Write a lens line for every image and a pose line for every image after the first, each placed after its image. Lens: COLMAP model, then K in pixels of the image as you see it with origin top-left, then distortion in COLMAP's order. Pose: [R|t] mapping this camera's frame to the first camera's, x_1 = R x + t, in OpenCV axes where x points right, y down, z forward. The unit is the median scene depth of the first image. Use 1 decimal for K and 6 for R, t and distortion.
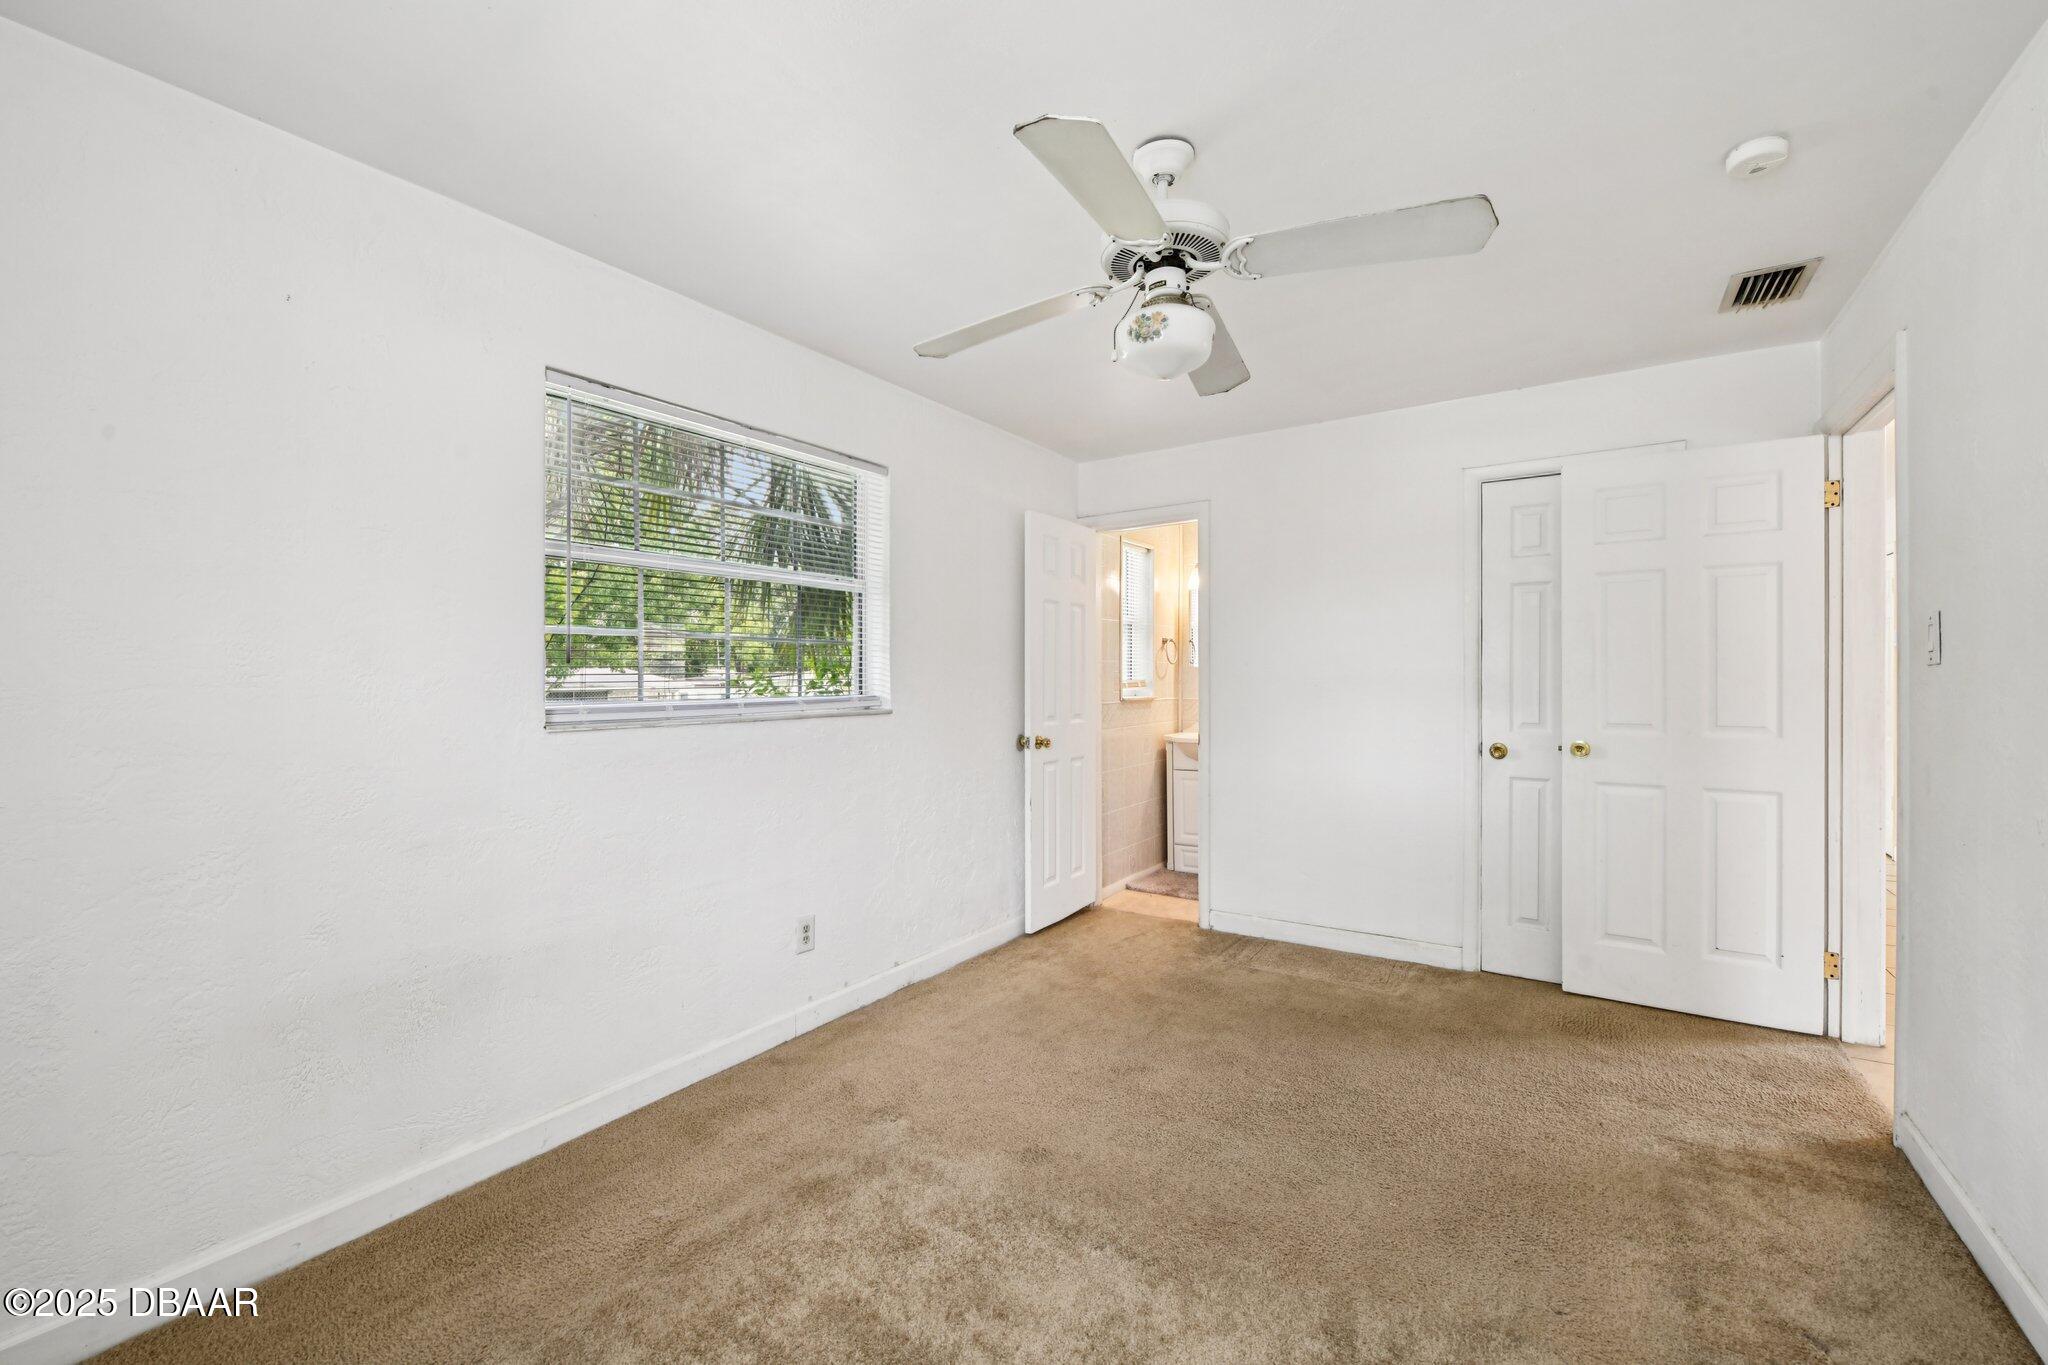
lens RADIAL K [[832.6, 0, 1019.0], [0, 832.6, 682.9], [0, 0, 1]] dist [-0.014133, -0.001816]
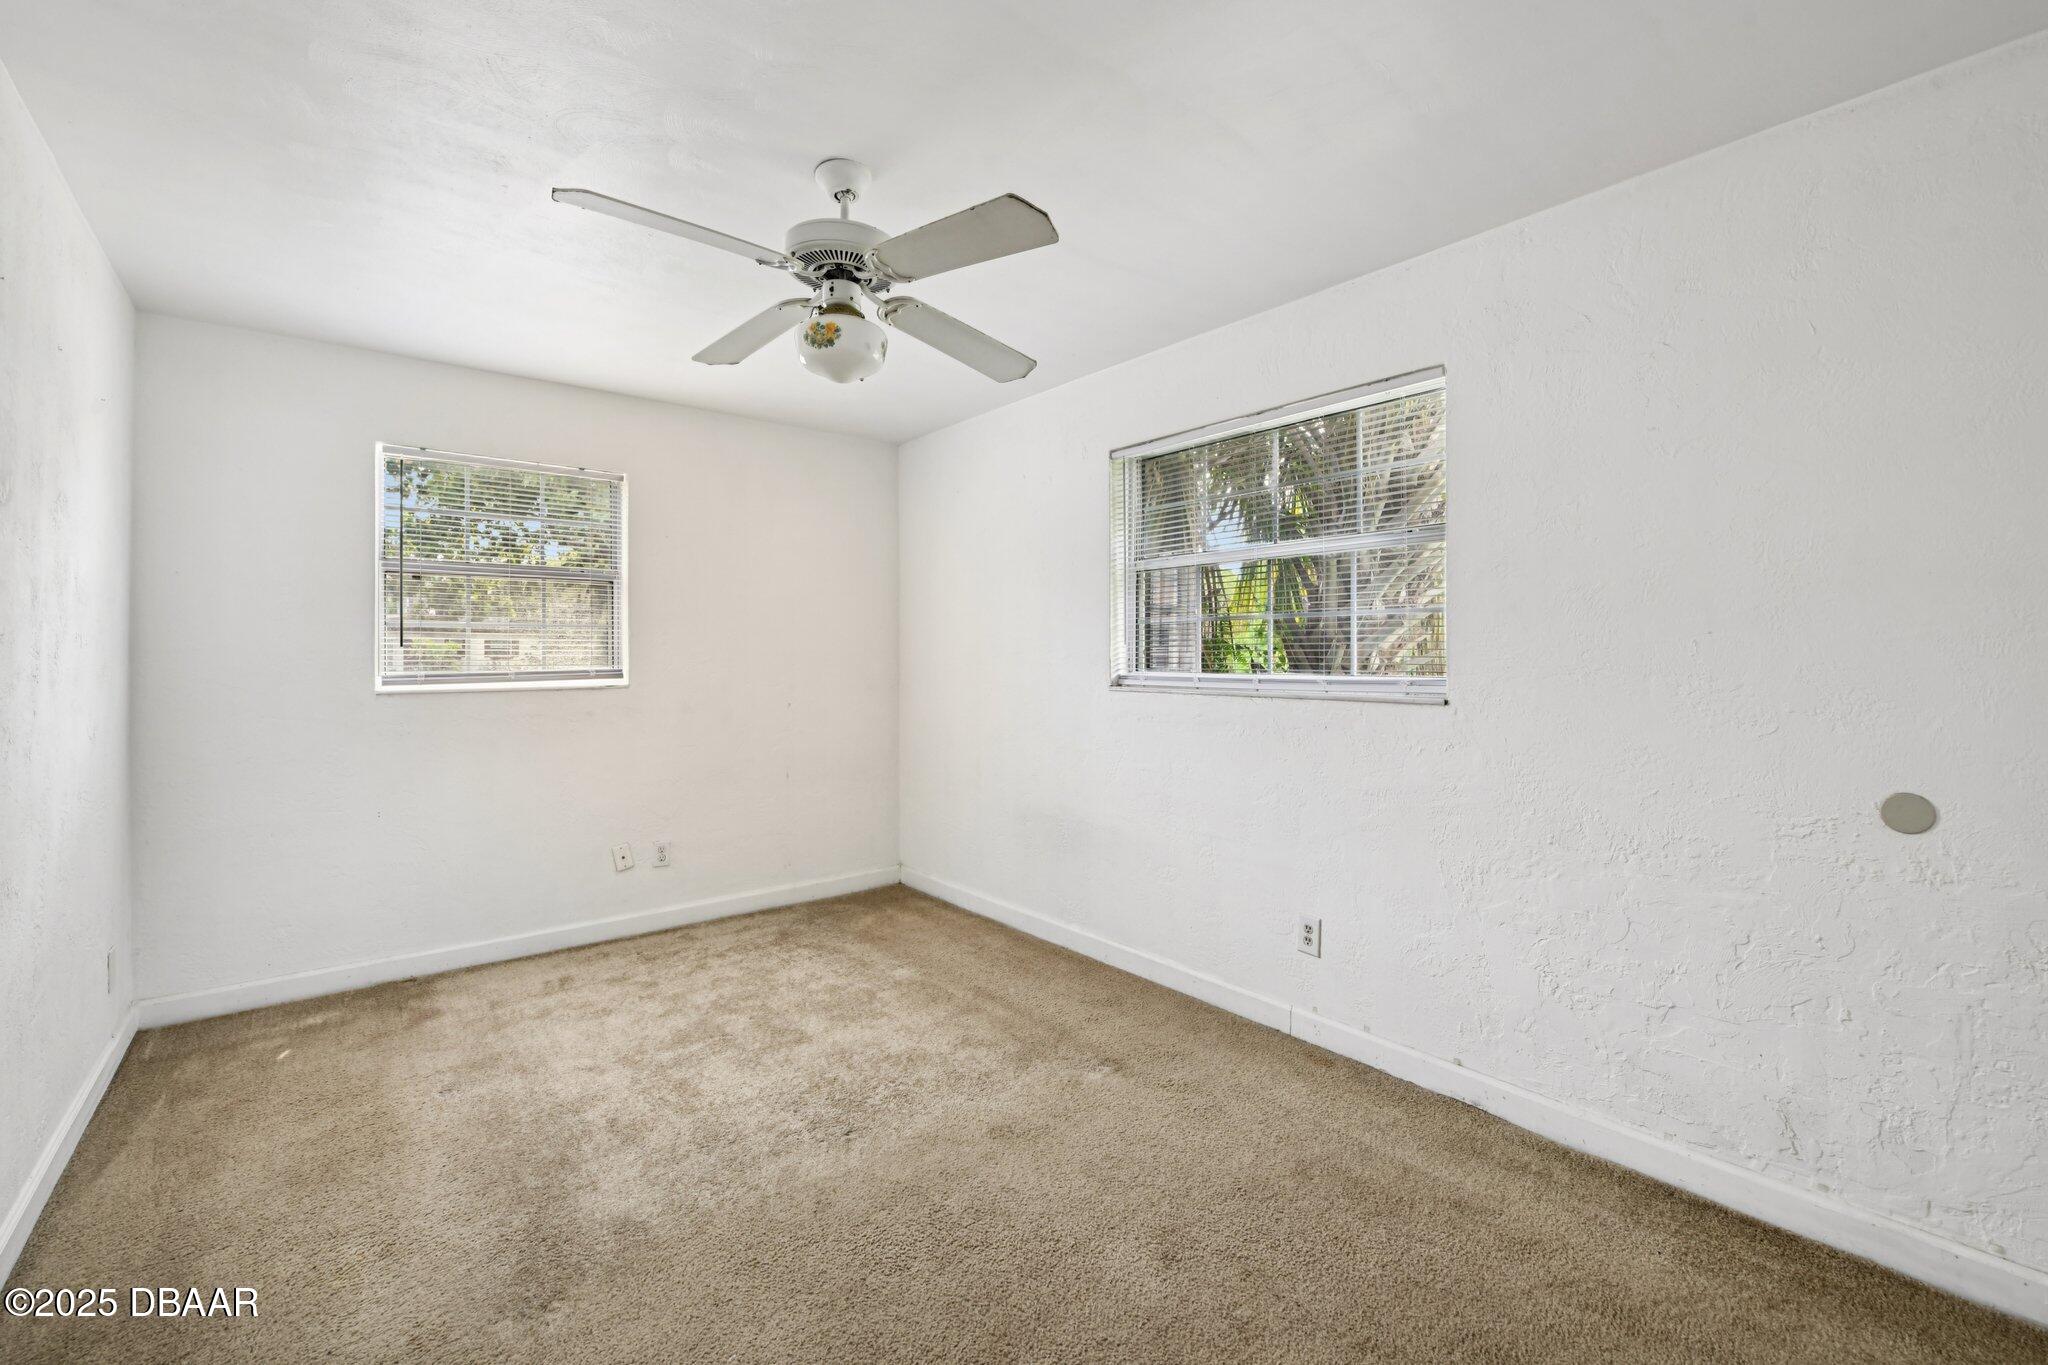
lens RADIAL K [[832.6, 0, 1019.1], [0, 832.6, 669.2], [0, 0, 1]] dist [-0.014133, -0.001816]
pose [[-0.286358, 0.014182, -0.958018, 0.628019], [-0.005561, 0.999849, 0.016463, -0.003058], [0.958107, 0.010042, -0.286236, 0.847679]]
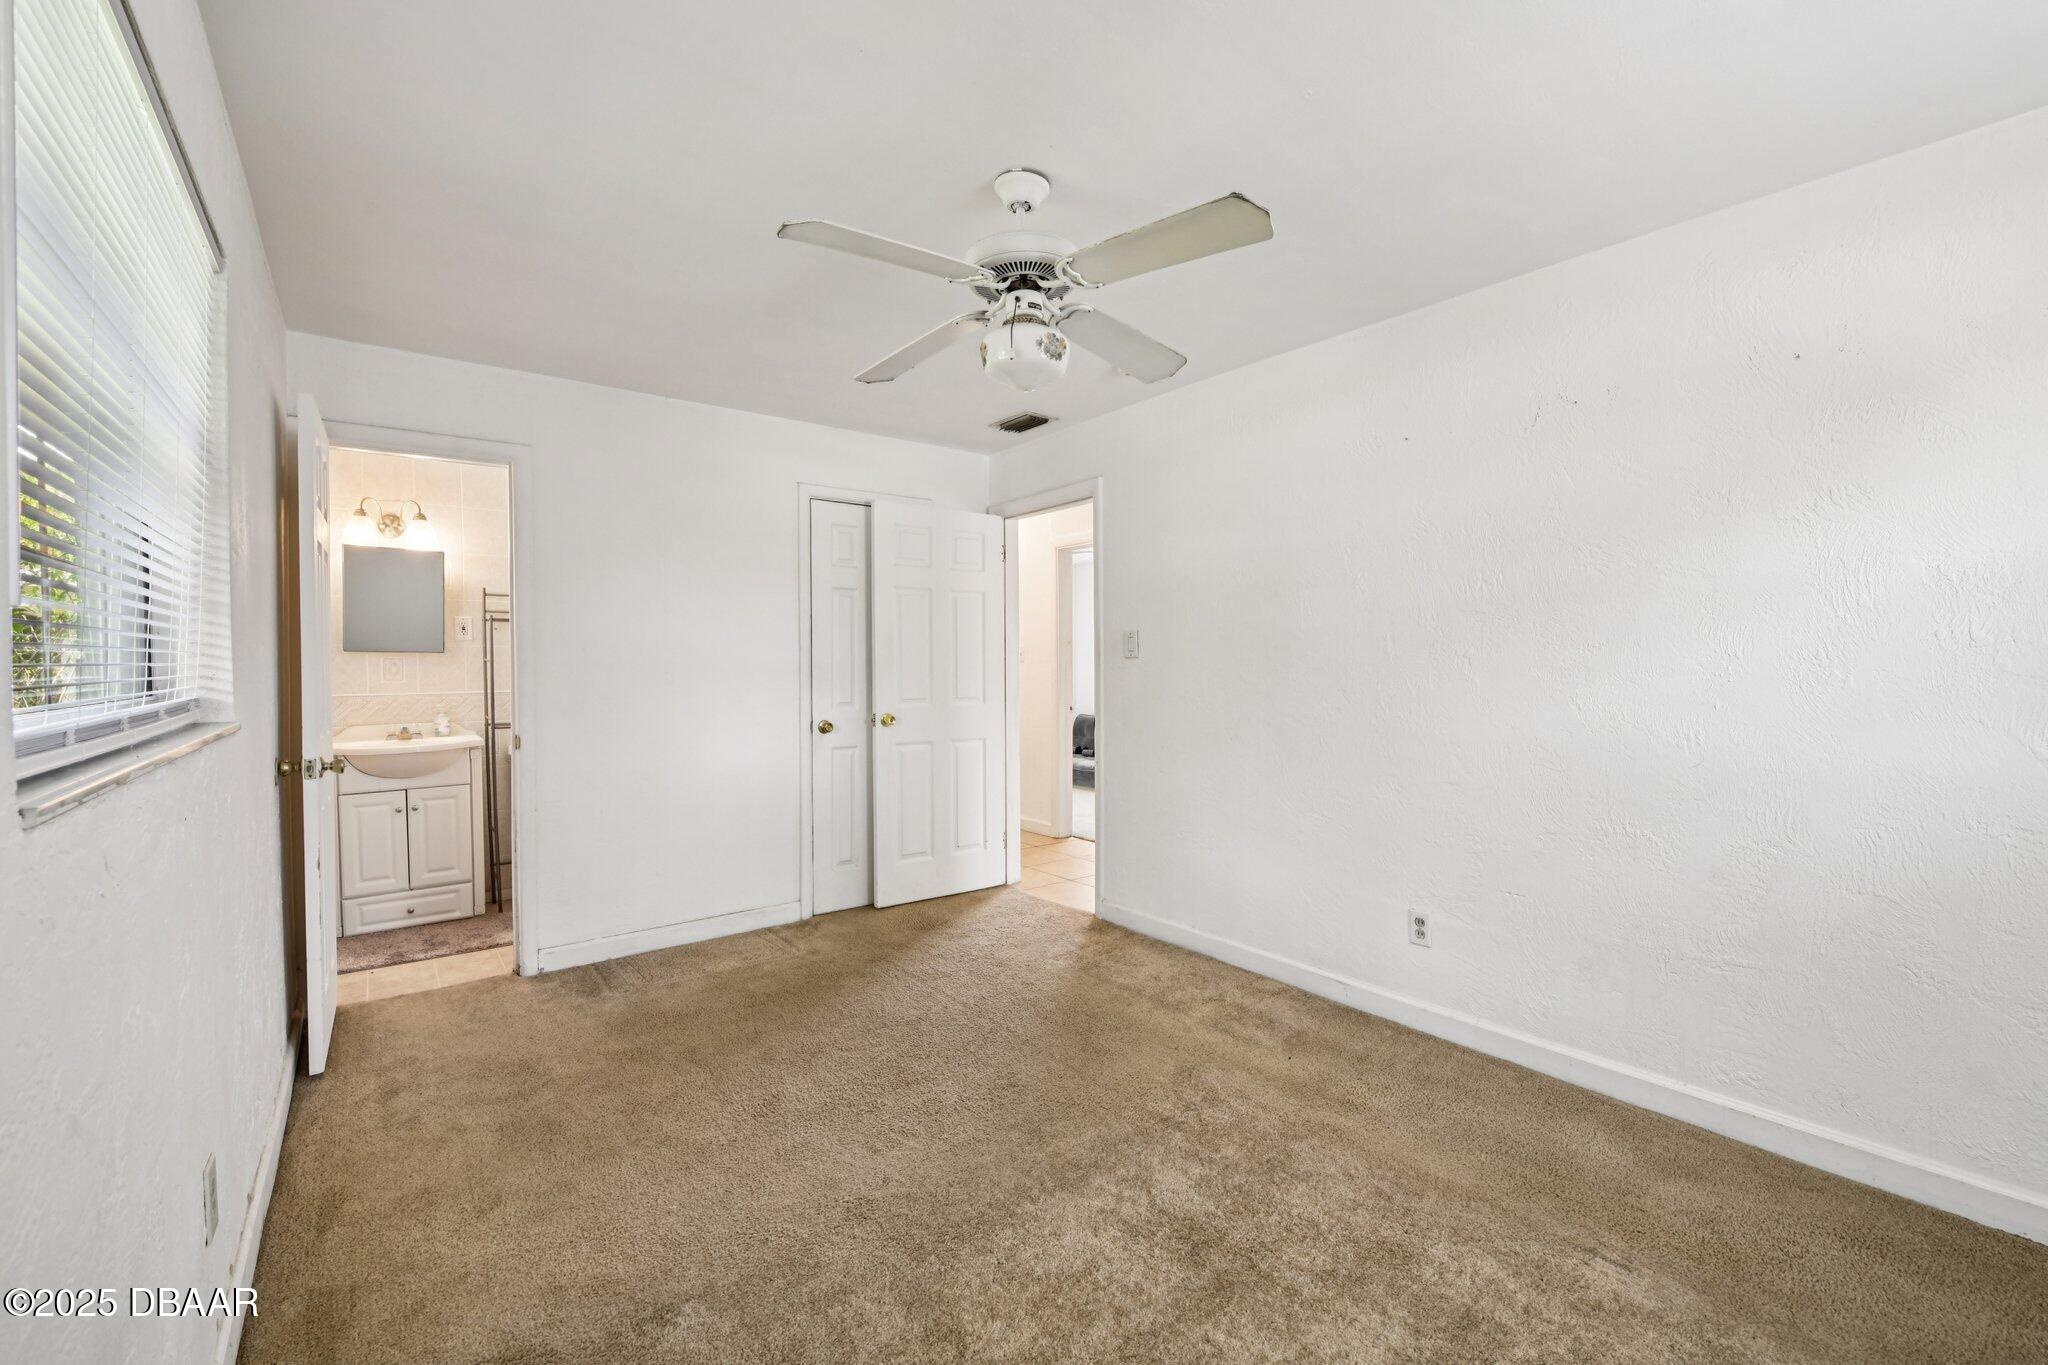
lens RADIAL K [[832.6, 0, 1028.6], [0, 832.6, 675.1], [0, 0, 1]] dist [-0.014133, -0.001816]
pose [[0.314985, -0.009570, 0.949048, -0.494298], [0.007334, 0.999944, 0.007650, 0.000526], [-0.949068, 0.004550, 0.315038, 0.364492]]
